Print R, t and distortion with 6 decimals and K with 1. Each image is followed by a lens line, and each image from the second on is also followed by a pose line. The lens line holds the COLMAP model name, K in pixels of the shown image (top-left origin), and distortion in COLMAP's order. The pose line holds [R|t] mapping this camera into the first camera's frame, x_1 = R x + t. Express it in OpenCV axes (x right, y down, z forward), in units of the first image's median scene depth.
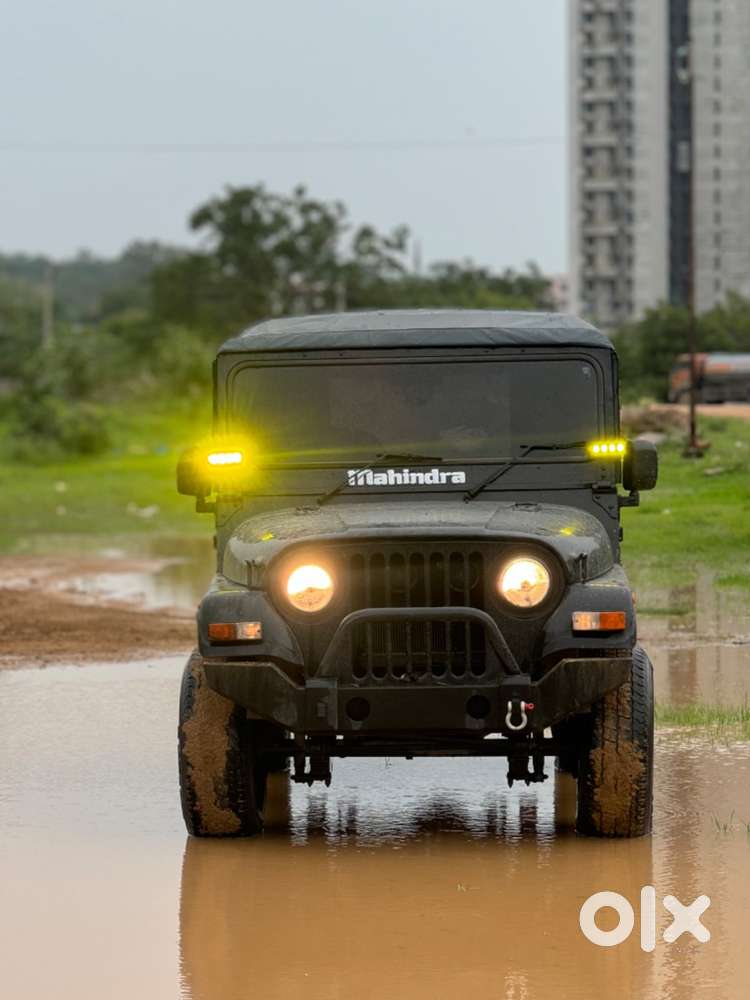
lens RADIAL K [[3950.9, 0, 375.0], [0, 3950.9, 500.0], [0, 0, 1]] dist [-0.179124, 2.753649]
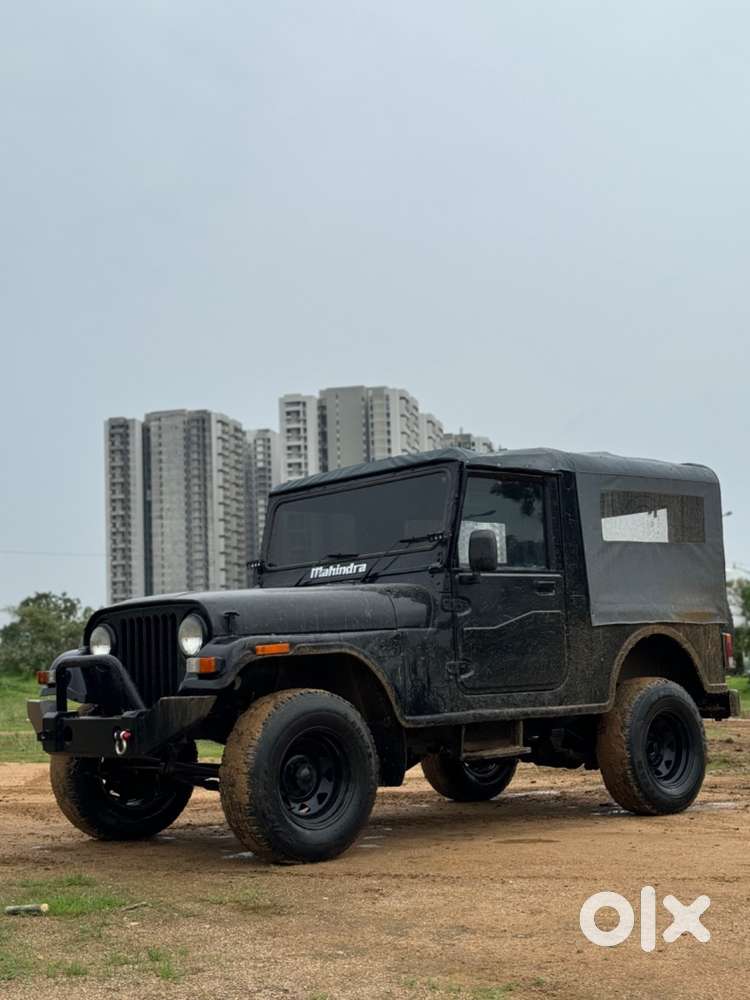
lens RADIAL K [[1444.3, 0, 377.7], [0, 1444.3, 500.0], [0, 0, 1]] dist [0.116635, -0.055656]
pose [[0.674707, -0.100665, -0.731189, 0.417092], [0.005791, 0.991347, -0.131138, 0.038619], [0.738063, 0.084246, 0.669452, 0.729429]]
